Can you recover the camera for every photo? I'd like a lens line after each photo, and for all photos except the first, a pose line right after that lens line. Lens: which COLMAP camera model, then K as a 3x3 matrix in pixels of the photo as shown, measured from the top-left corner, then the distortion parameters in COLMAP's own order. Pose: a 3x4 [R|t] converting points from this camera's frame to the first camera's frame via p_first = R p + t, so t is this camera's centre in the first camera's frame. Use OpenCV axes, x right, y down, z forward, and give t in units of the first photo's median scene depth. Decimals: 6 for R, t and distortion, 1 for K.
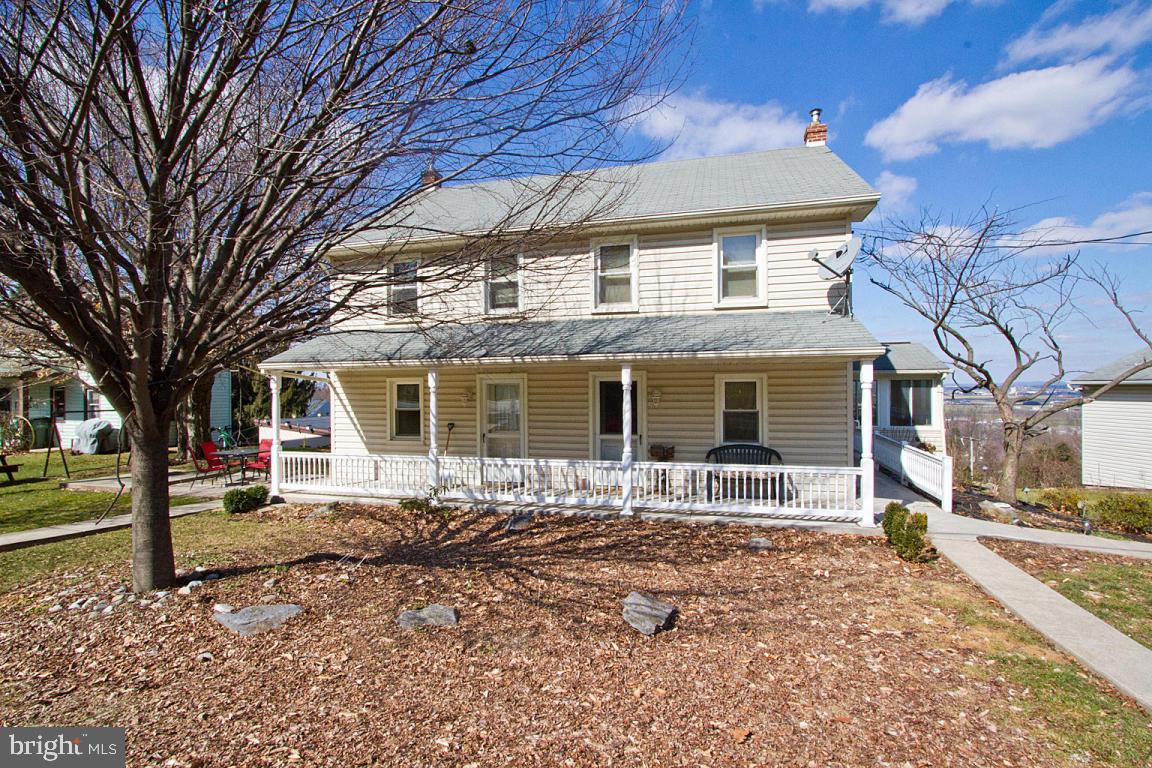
lens RADIAL K [[551.1, 0, 576.0], [0, 551.1, 384.0], [0, 0, 1]] dist [-0.018072, -0.000002]
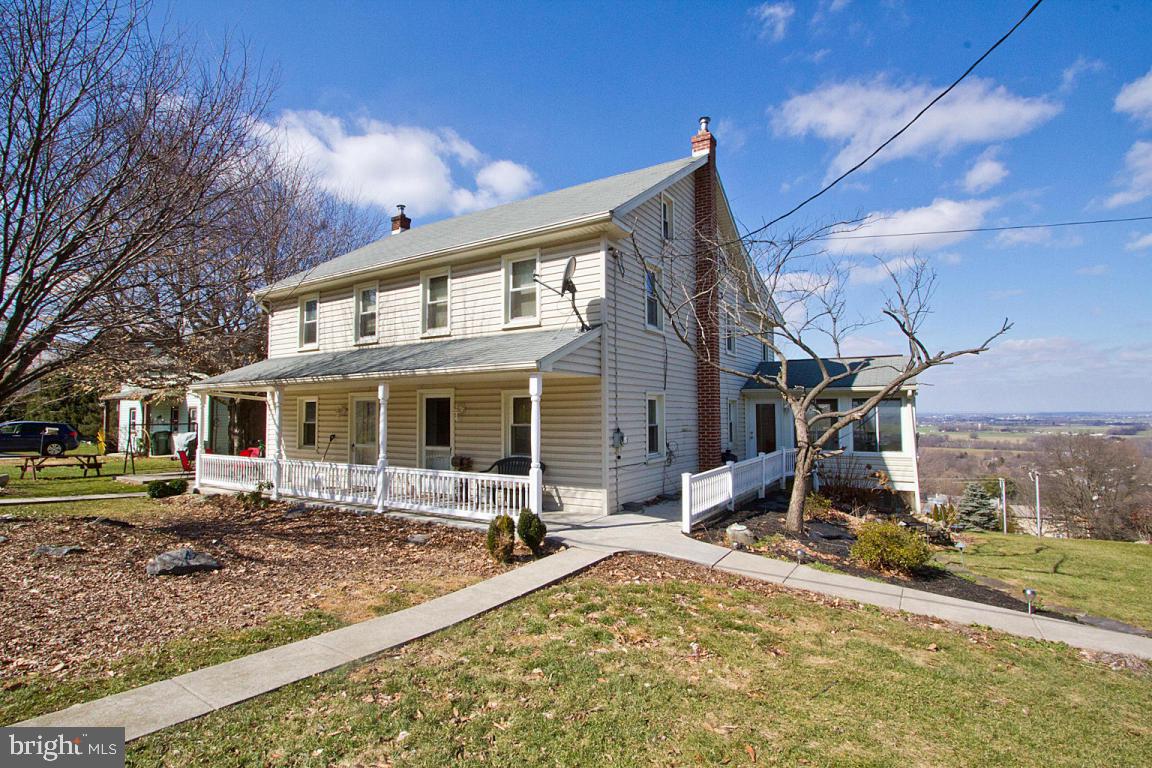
lens RADIAL K [[566.9, 0, 543.2], [0, 566.9, 379.9], [0, 0, 1]] dist [-0.001091, 0.000238]
pose [[0.950287, -0.014395, -0.311042, 0.631121], [-0.001966, 0.998634, -0.052221, 0.018317], [0.311368, 0.050237, 0.948960, -0.020667]]
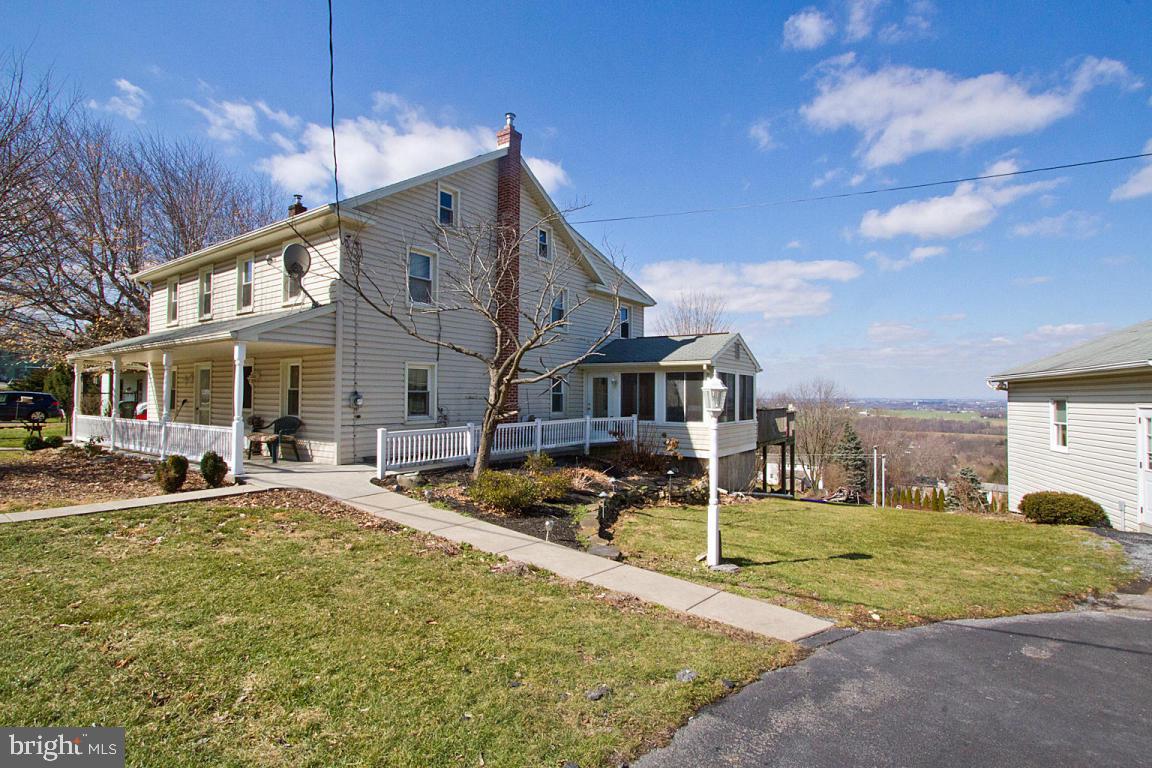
lens RADIAL K [[566.9, 0, 543.2], [0, 566.9, 379.9], [0, 0, 1]] dist [-0.001091, 0.000238]
pose [[0.927480, 0.003460, -0.373856, 1.207812], [-0.012034, 0.999715, -0.020601, 0.044956], [0.373678, 0.023606, 0.927258, 0.035665]]
